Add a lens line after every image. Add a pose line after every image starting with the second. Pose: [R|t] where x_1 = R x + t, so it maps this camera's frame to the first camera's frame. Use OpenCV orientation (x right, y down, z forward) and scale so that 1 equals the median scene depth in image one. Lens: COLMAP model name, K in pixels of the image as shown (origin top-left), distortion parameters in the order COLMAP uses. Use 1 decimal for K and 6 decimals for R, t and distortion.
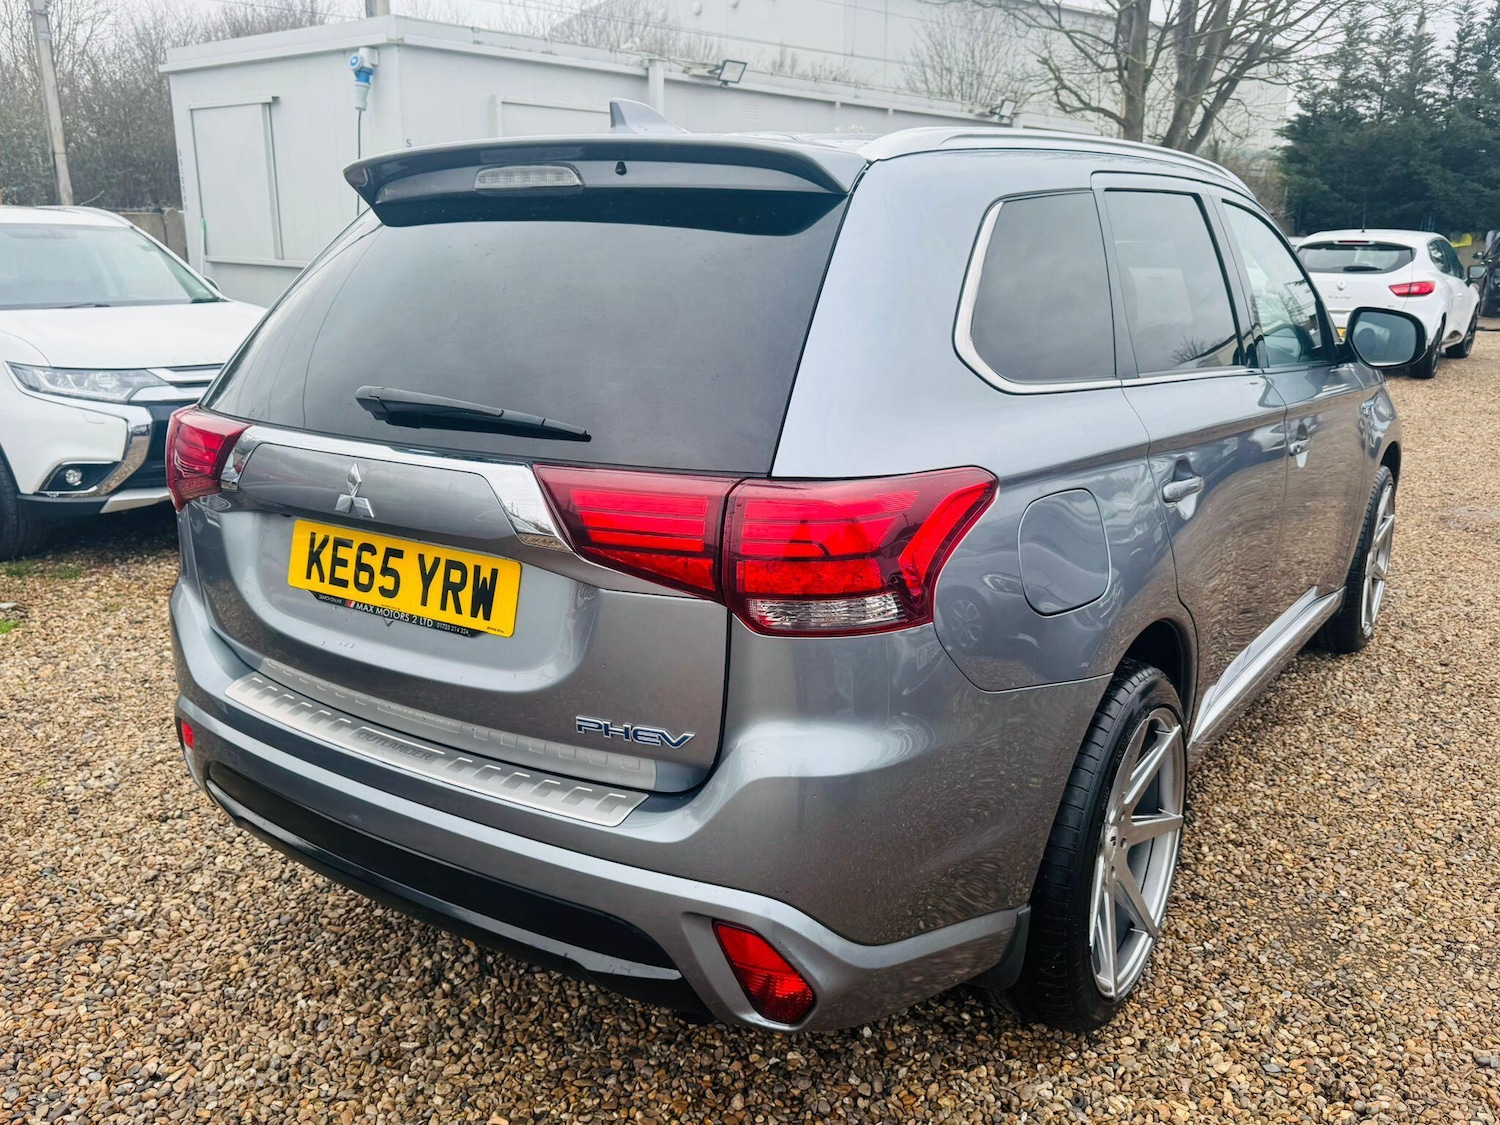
lens RADIAL K [[1075.3, 0, 750.0], [0, 1075.3, 562.5], [0, 0, 1]] dist [0.004701, -0.005148]
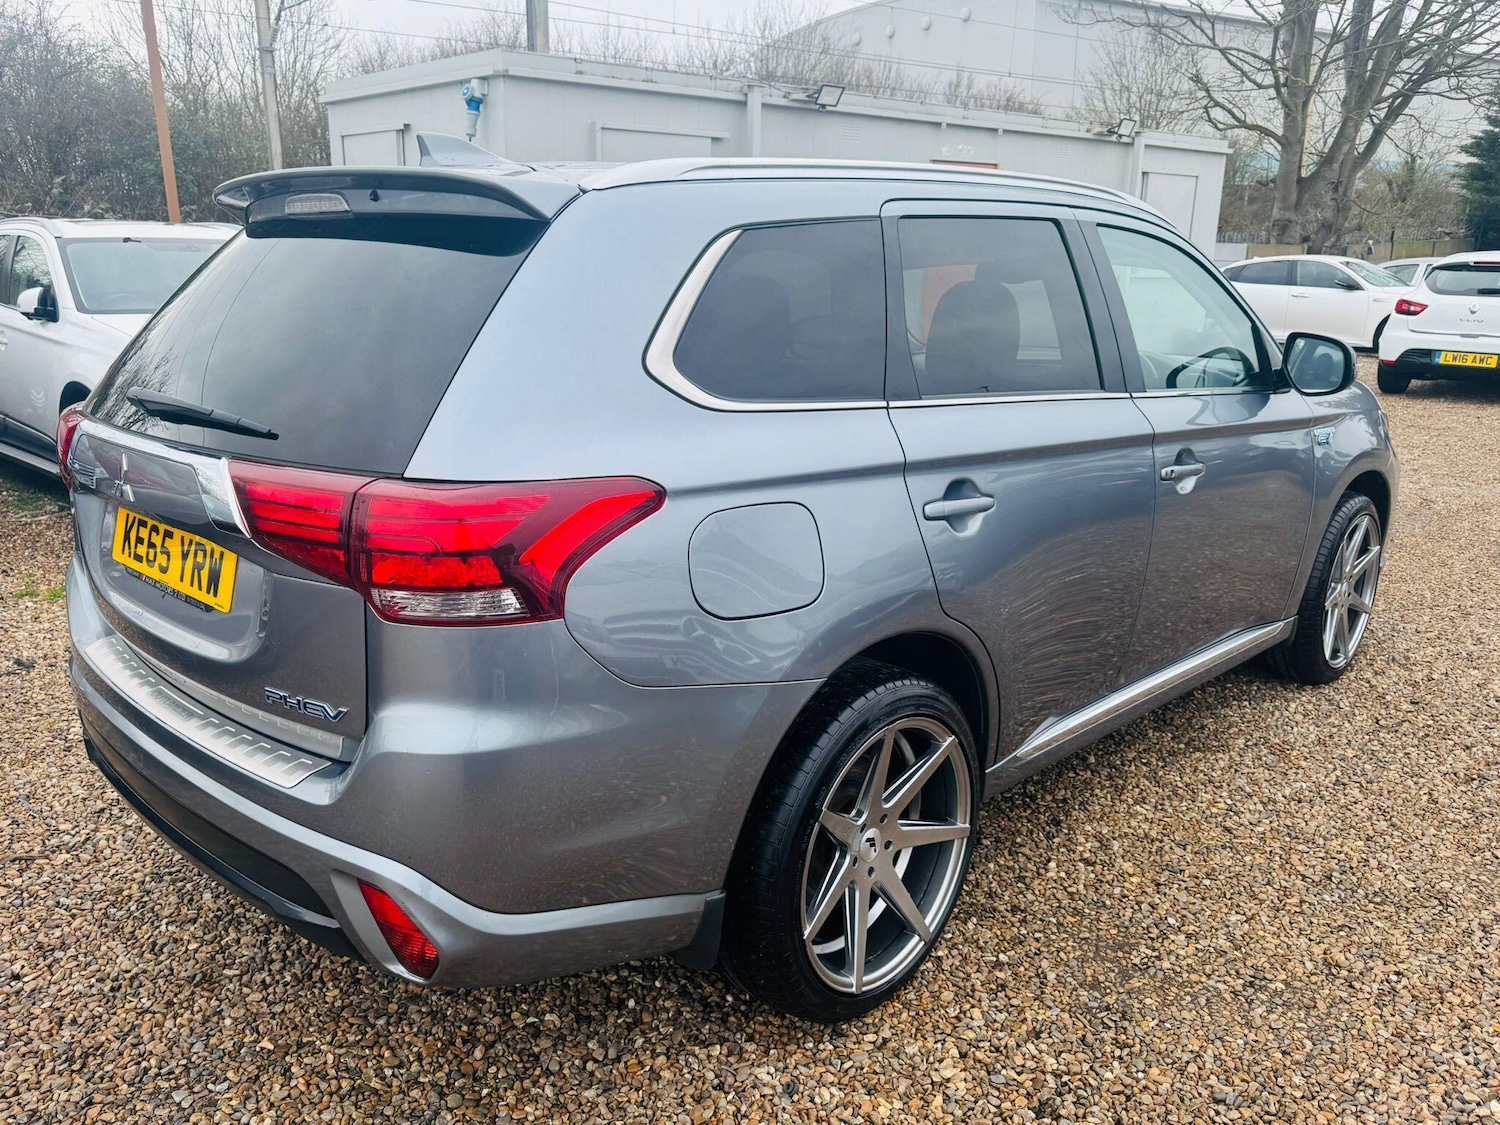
lens RADIAL K [[1029.9, 0, 750.0], [0, 1029.9, 562.5], [0, 0, 1]] dist [0.006151, -0.003992]
pose [[0.989829, 0.047662, -0.134042, 0.339886], [-0.047880, 0.998852, 0.001601, -0.008014], [0.133964, 0.004833, 0.990974, -0.000354]]
